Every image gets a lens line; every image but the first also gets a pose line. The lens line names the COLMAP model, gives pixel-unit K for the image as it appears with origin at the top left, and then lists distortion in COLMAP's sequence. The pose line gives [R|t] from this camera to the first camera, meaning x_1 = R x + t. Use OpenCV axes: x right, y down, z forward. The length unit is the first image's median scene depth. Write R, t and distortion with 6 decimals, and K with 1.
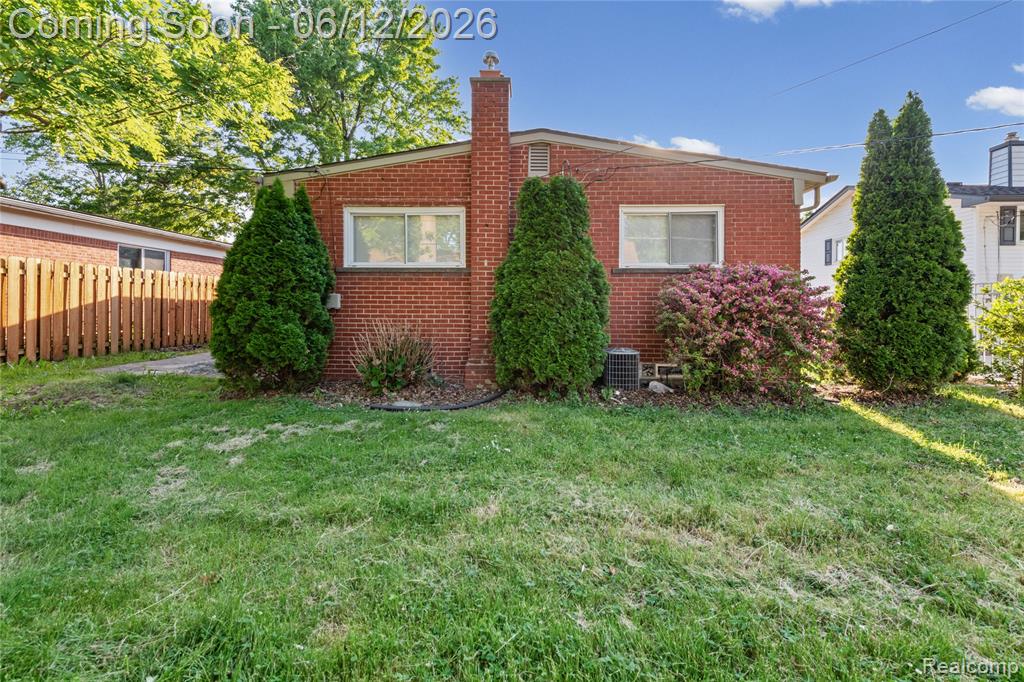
lens RADIAL K [[427.2, 0, 525.1], [0, 427.2, 321.1], [0, 0, 1]] dist [0.012510, -0.001469]
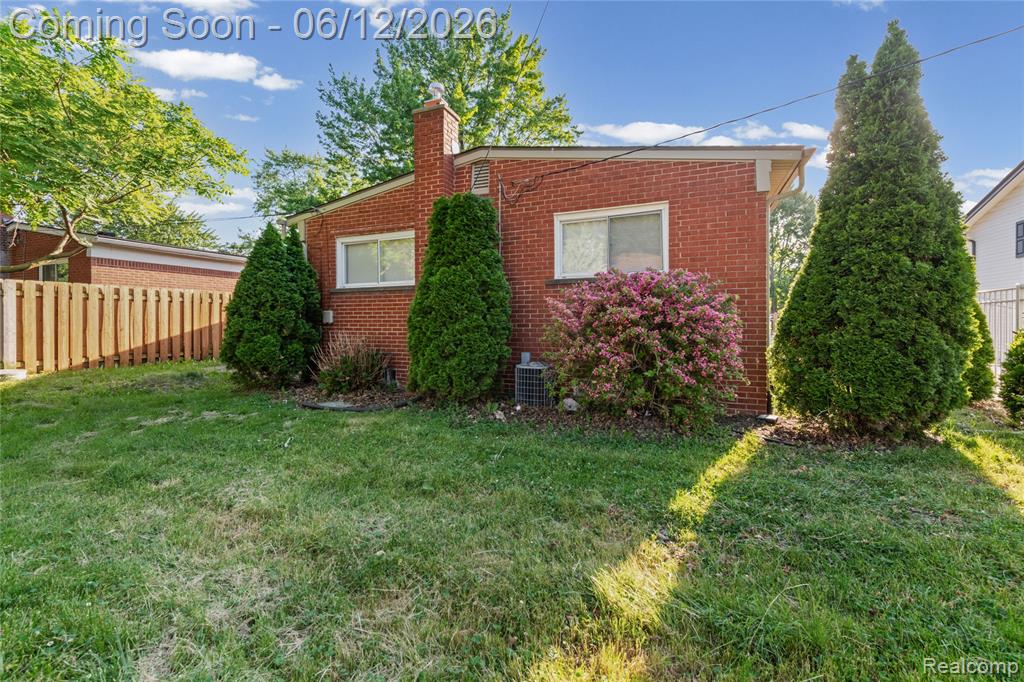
lens RADIAL K [[427.2, 0, 517.2], [0, 427.2, 332.3], [0, 0, 1]] dist [0.012510, -0.001469]
pose [[0.928799, 0.002583, -0.370576, 0.499889], [-0.004604, 0.999979, -0.004568, -0.000198], [0.370556, 0.005949, 0.928791, 0.080094]]
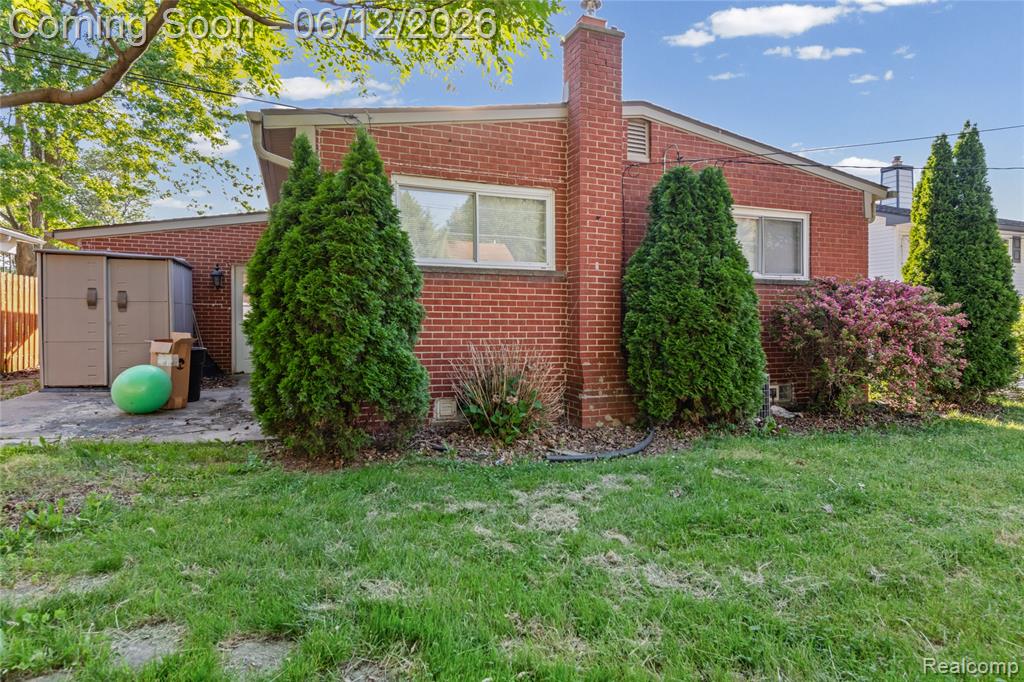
lens RADIAL K [[573.4, 0, 514.9], [0, 573.4, 340.5], [0, 0, 1]] dist [0.017726, -0.003291]
pose [[0.924017, -0.012525, 0.382146, -0.606154], [0.008949, 0.999898, 0.011136, -0.012813], [-0.382246, -0.006870, 0.924035, 0.085615]]
